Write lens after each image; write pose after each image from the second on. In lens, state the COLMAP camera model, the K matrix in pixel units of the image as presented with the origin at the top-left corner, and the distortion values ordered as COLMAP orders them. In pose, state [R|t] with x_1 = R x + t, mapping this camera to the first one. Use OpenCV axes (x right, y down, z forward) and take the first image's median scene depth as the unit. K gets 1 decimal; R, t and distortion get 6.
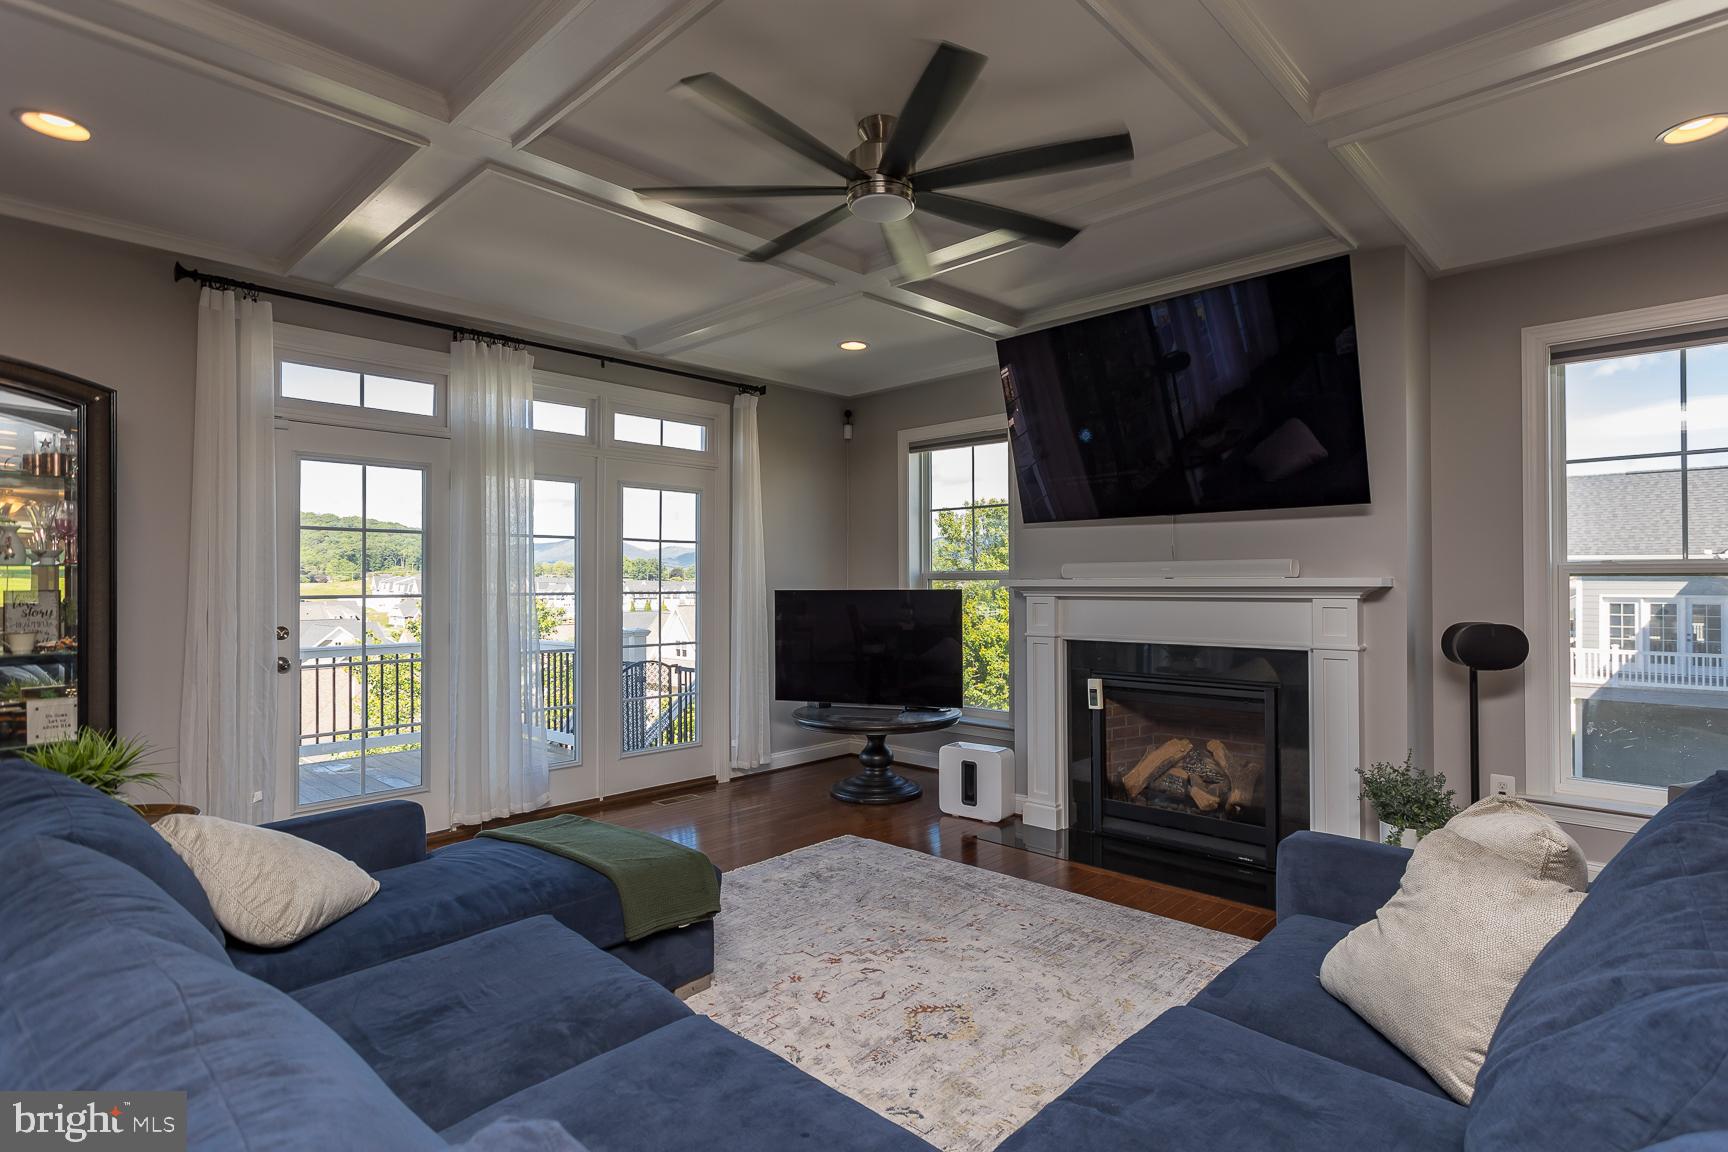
lens RADIAL K [[879.5, 0, 866.9], [0, 879.5, 581.9], [0, 0, 1]] dist [0.001953, 0.000303]
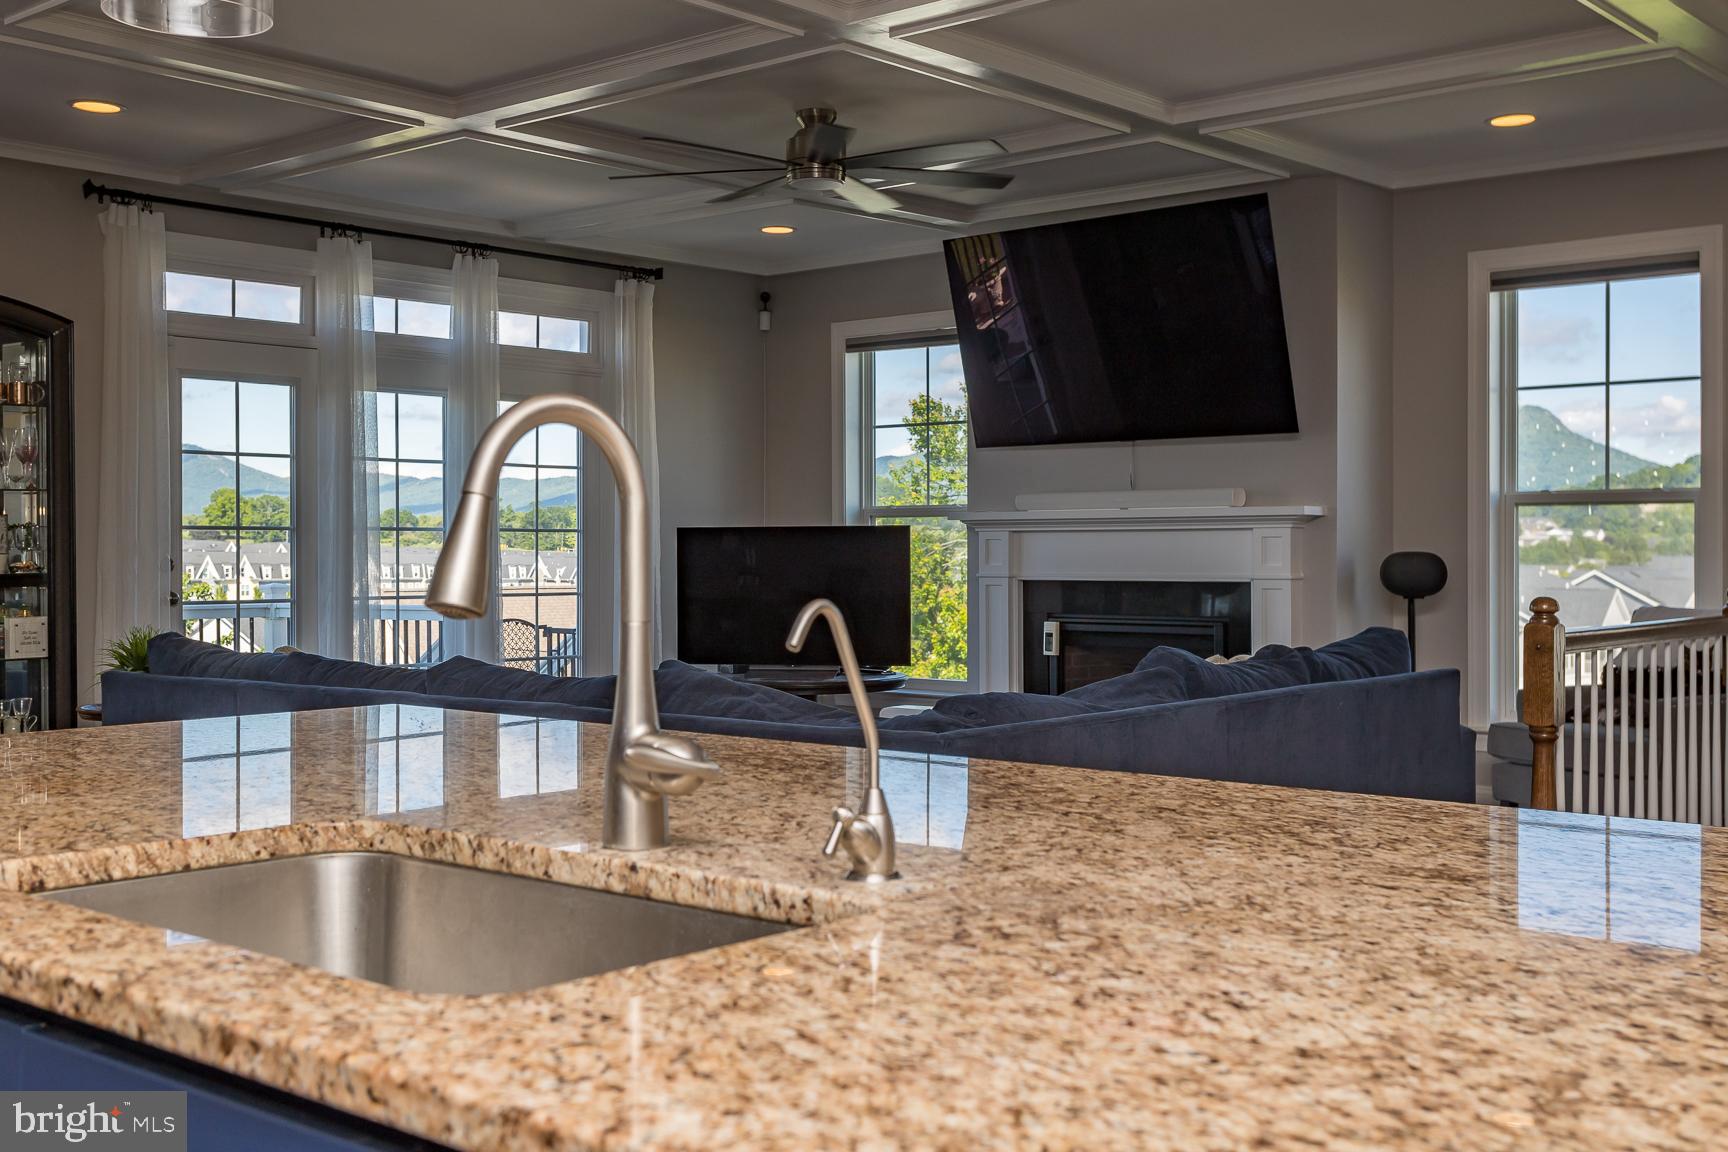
lens RADIAL K [[1840.7, 0, 871.2], [0, 1840.7, 565.8], [0, 0, 1]] dist [-0.009437, 0.000000]
pose [[0.998393, -0.000190, 0.056661, -0.029267], [-0.000417, 0.999943, 0.010696, 0.032350], [-0.056660, -0.010703, 0.998336, -0.848727]]
